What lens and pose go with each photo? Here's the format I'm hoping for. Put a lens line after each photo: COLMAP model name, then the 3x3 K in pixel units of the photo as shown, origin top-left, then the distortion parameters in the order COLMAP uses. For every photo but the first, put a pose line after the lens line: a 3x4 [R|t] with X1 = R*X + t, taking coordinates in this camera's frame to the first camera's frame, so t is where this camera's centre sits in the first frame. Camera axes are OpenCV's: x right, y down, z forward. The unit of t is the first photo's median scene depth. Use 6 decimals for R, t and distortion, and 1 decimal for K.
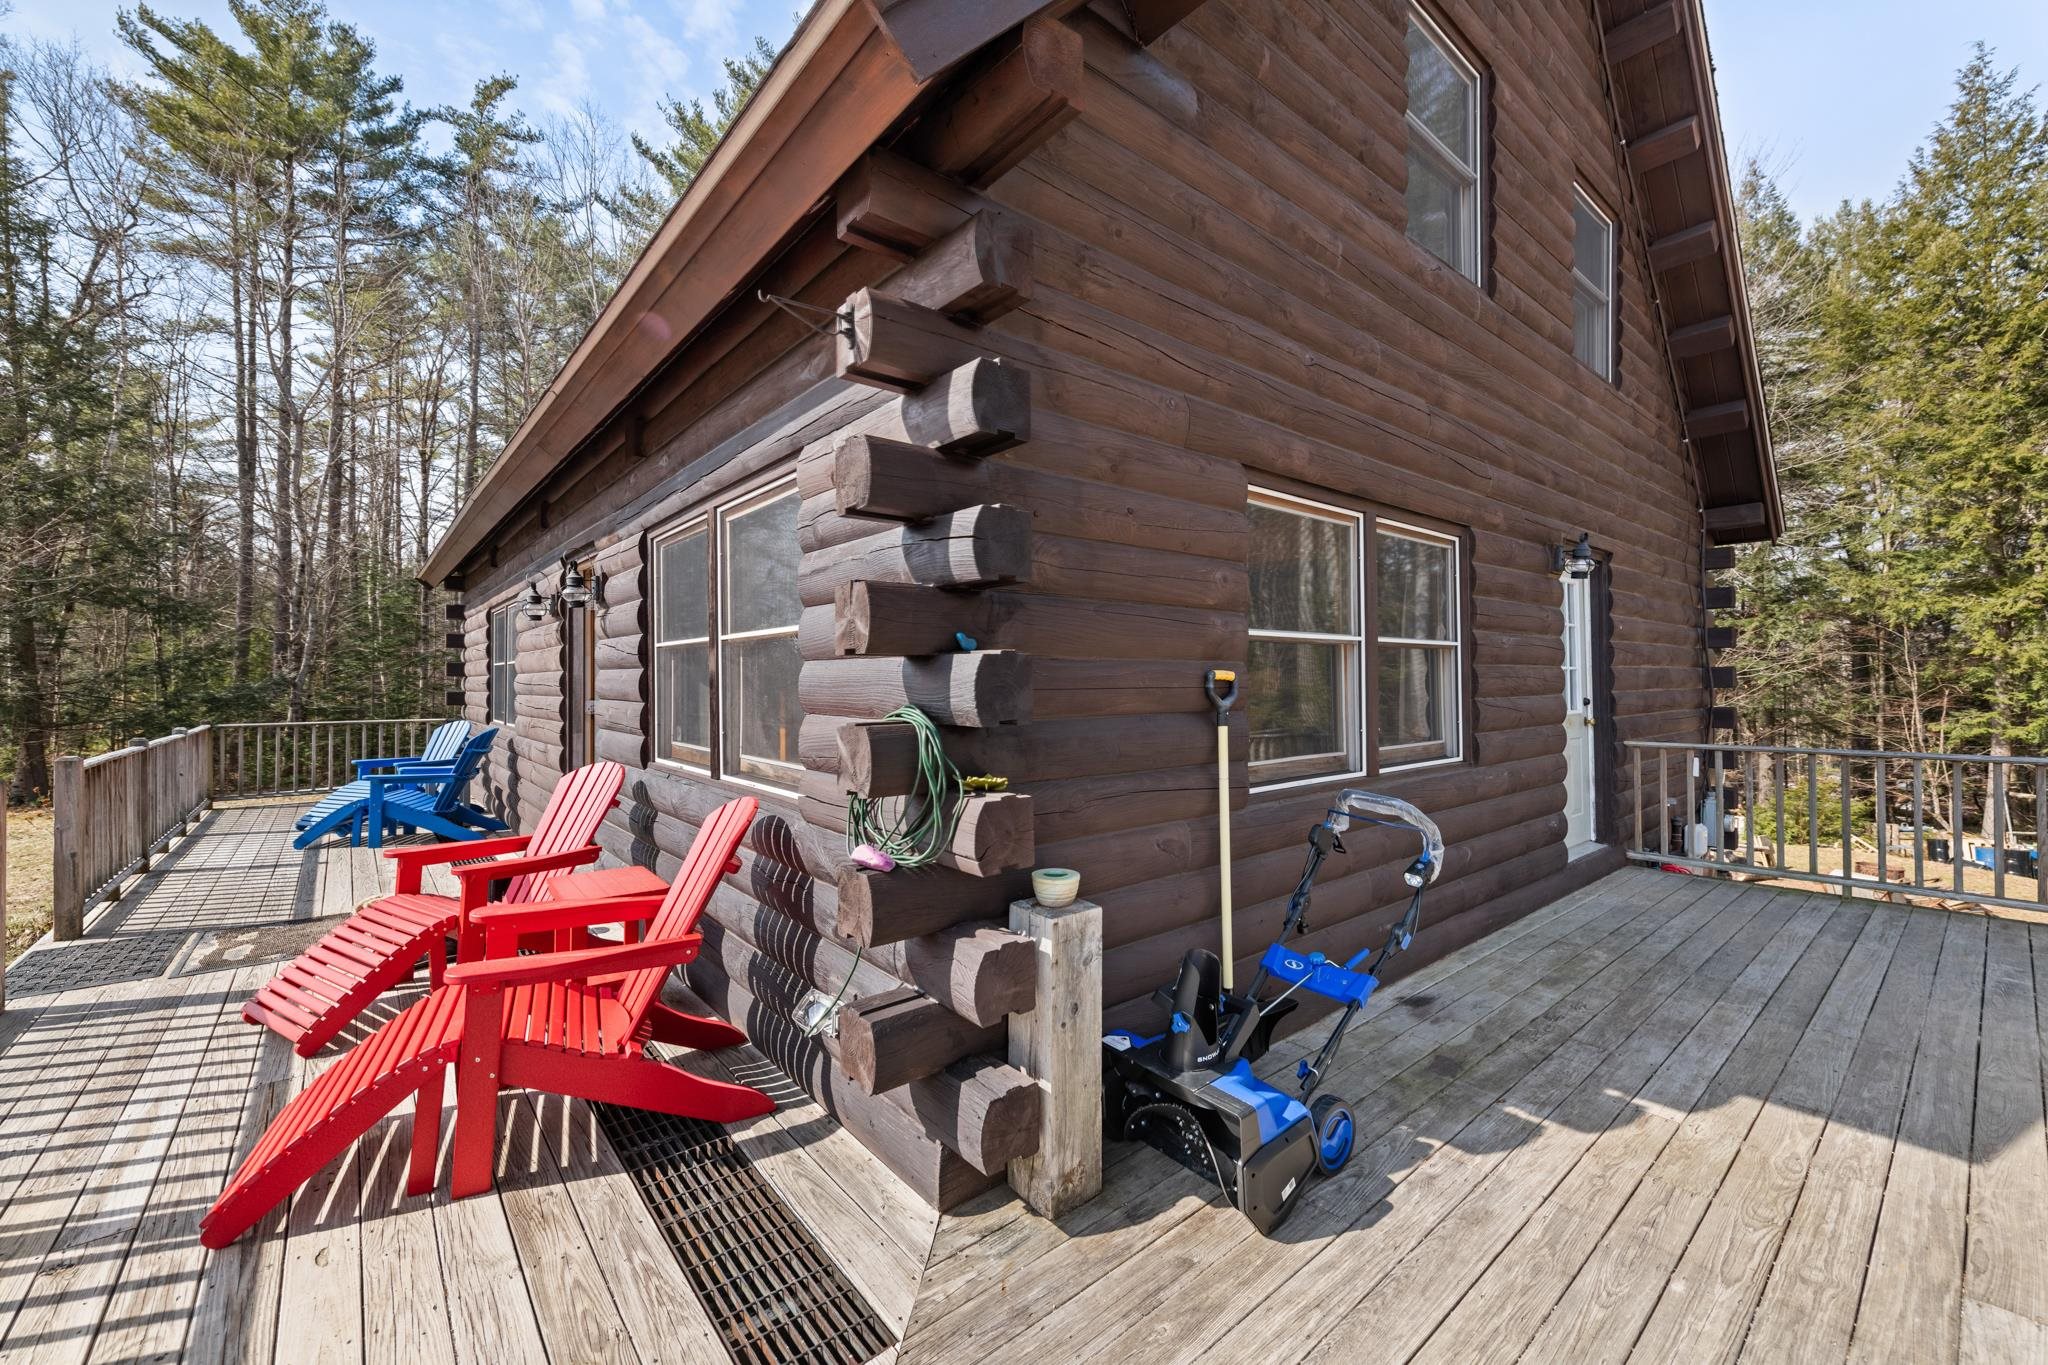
lens RADIAL K [[810.2, 0, 1044.2], [0, 810.2, 686.0], [0, 0, 1]] dist [0.002946, -0.002657]
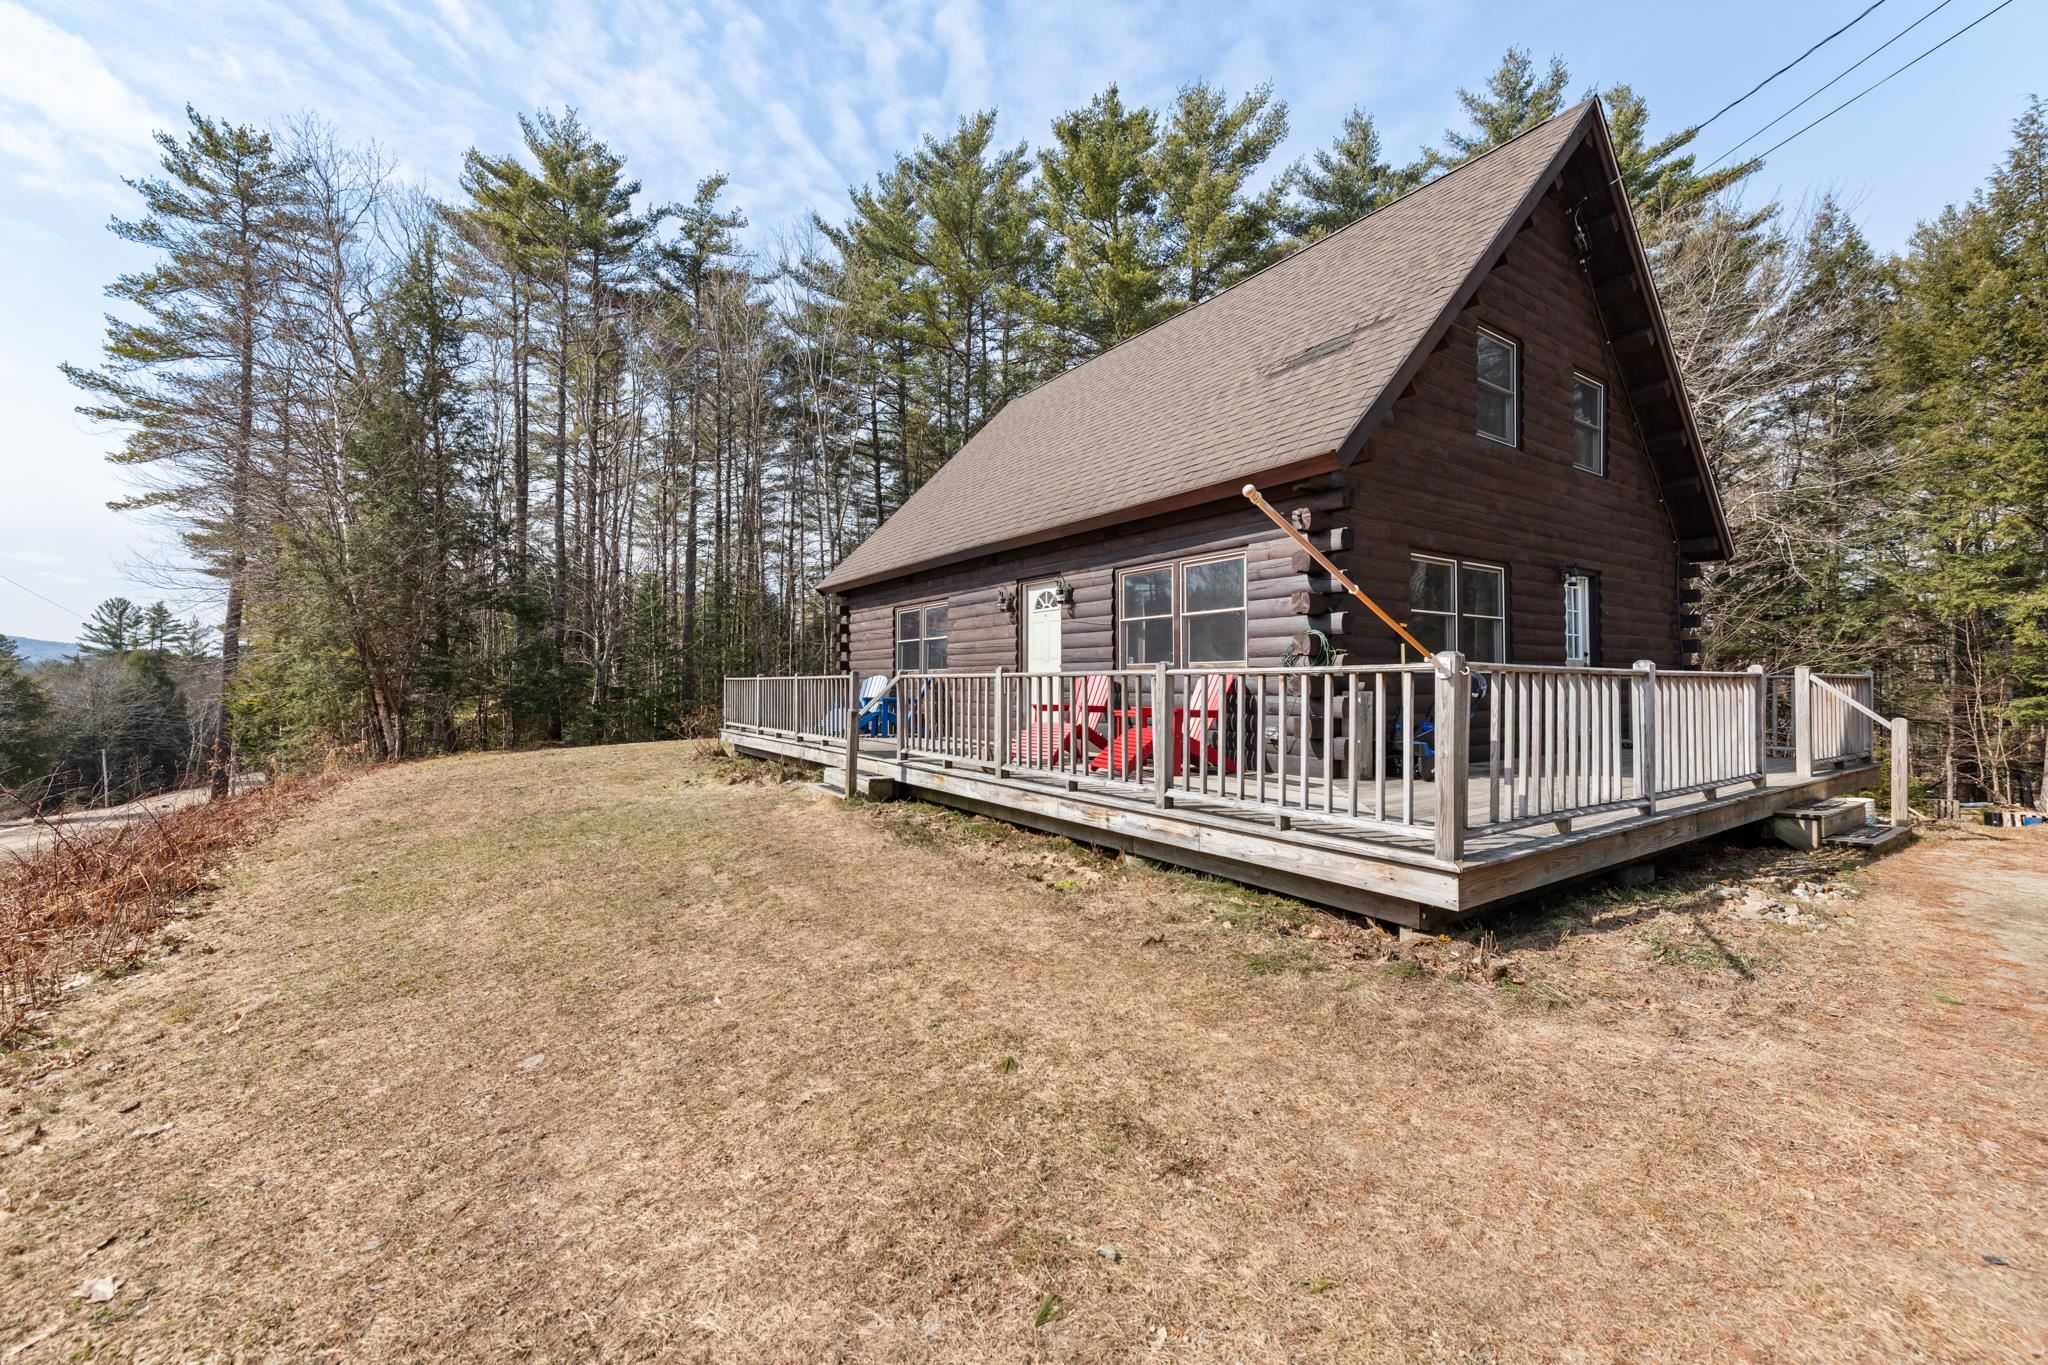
lens RADIAL K [[810.2, 0, 1034.7], [0, 810.2, 683.2], [0, 0, 1]] dist [0.002946, -0.002657]
pose [[0.994963, 0.004478, -0.100140, -0.098058], [-0.005115, 0.999968, -0.006103, 0.027244], [0.100109, 0.006584, 0.994955, -0.244116]]
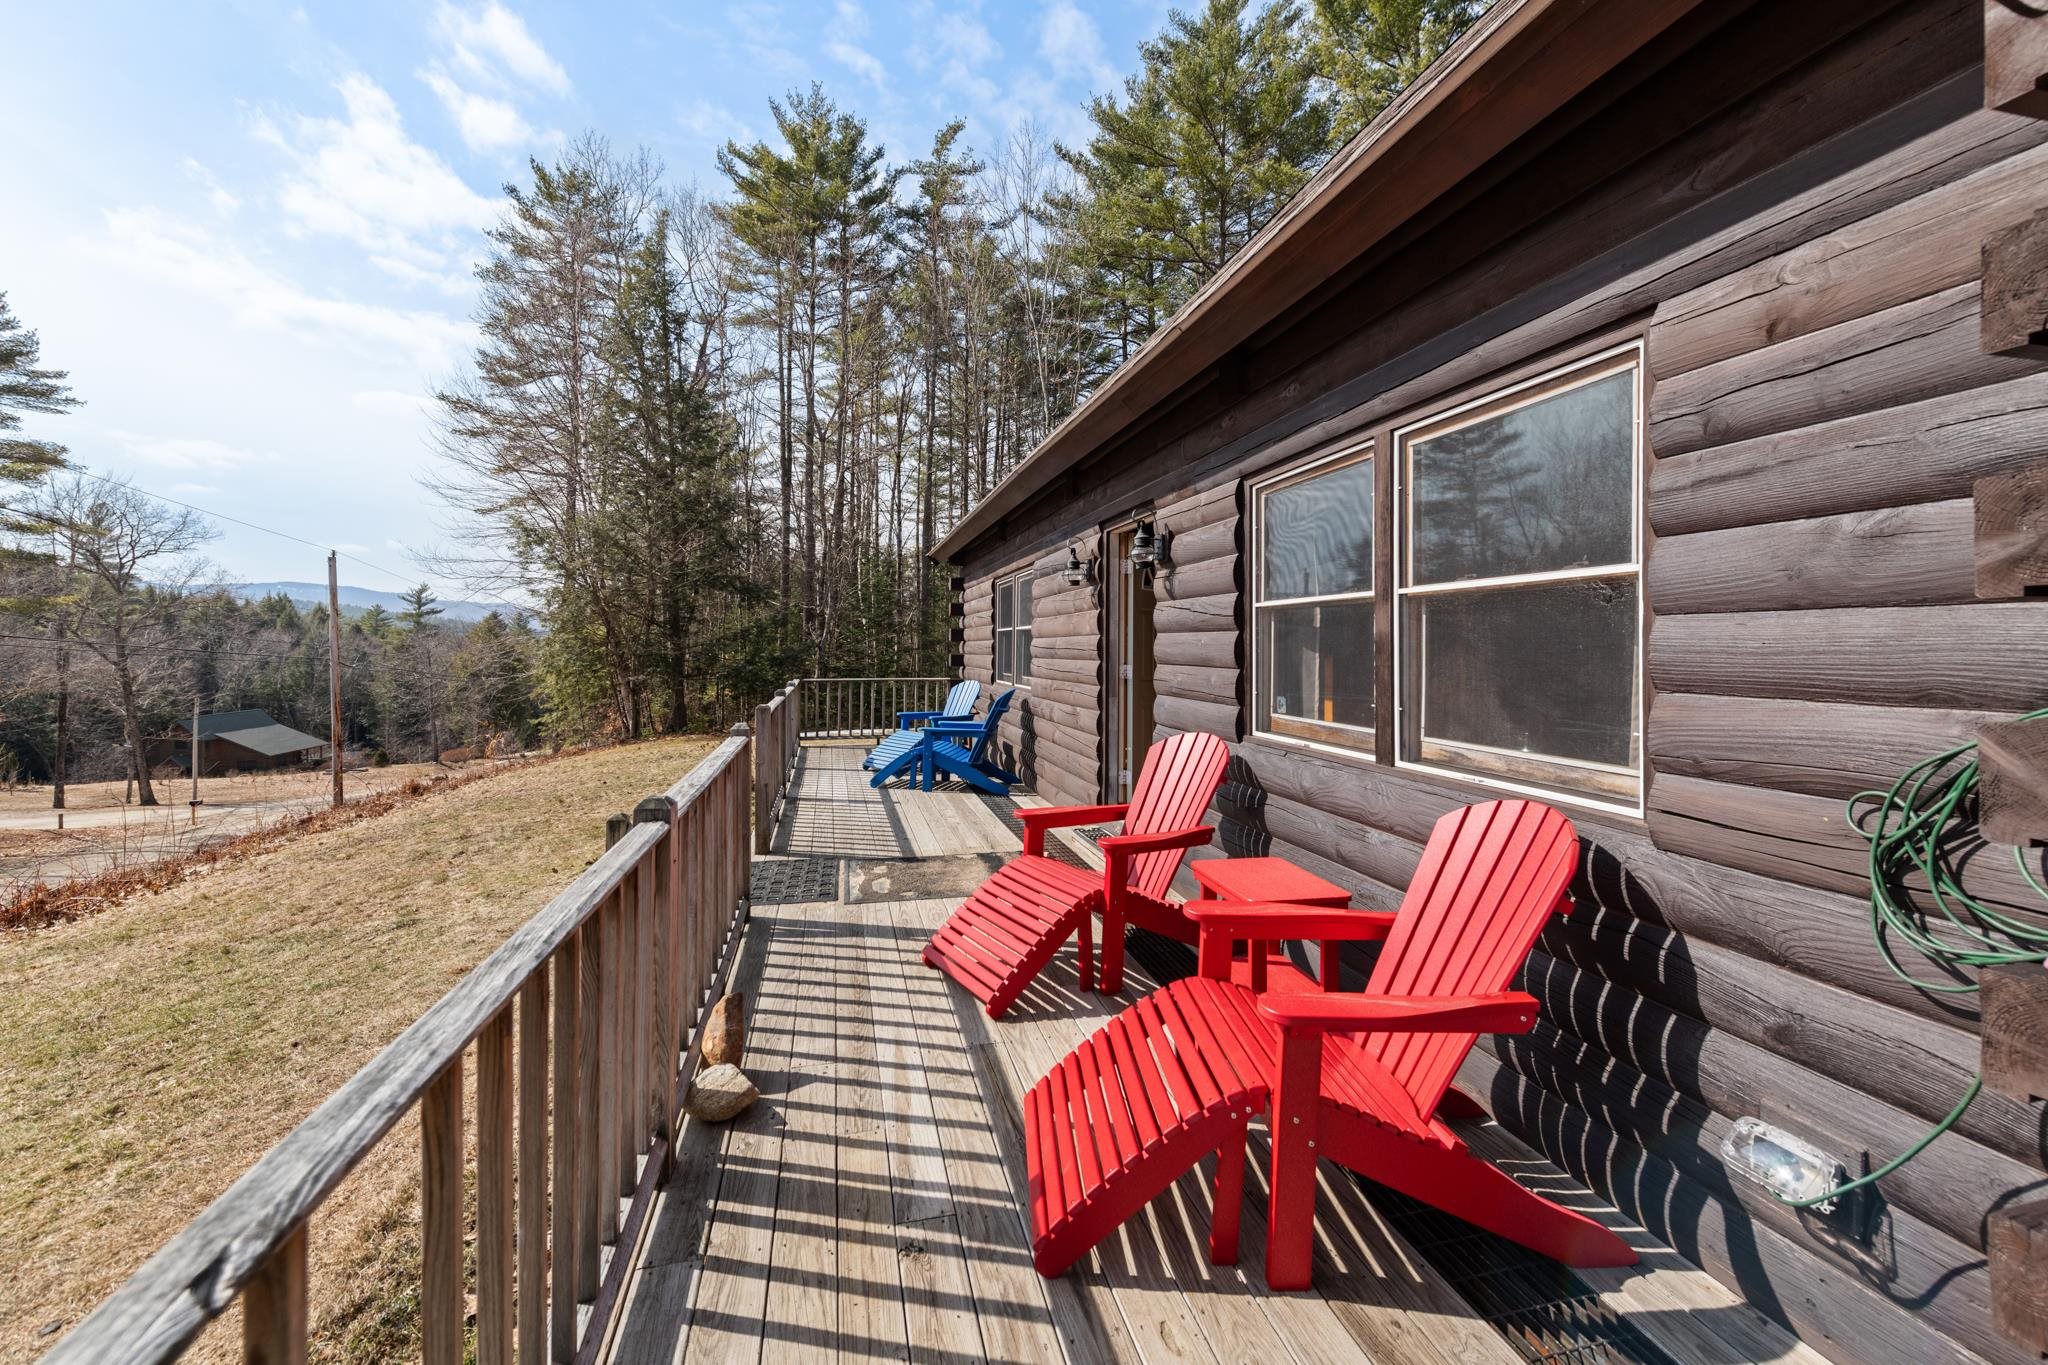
lens RADIAL K [[810.2, 0, 1028.9], [0, 810.2, 663.1], [0, 0, 1]] dist [0.002946, -0.002657]
pose [[0.891171, 0.014456, -0.453438, -0.059324], [-0.008672, 0.999852, 0.014831, 0.000528], [0.453586, -0.009285, 0.891164, 0.018478]]
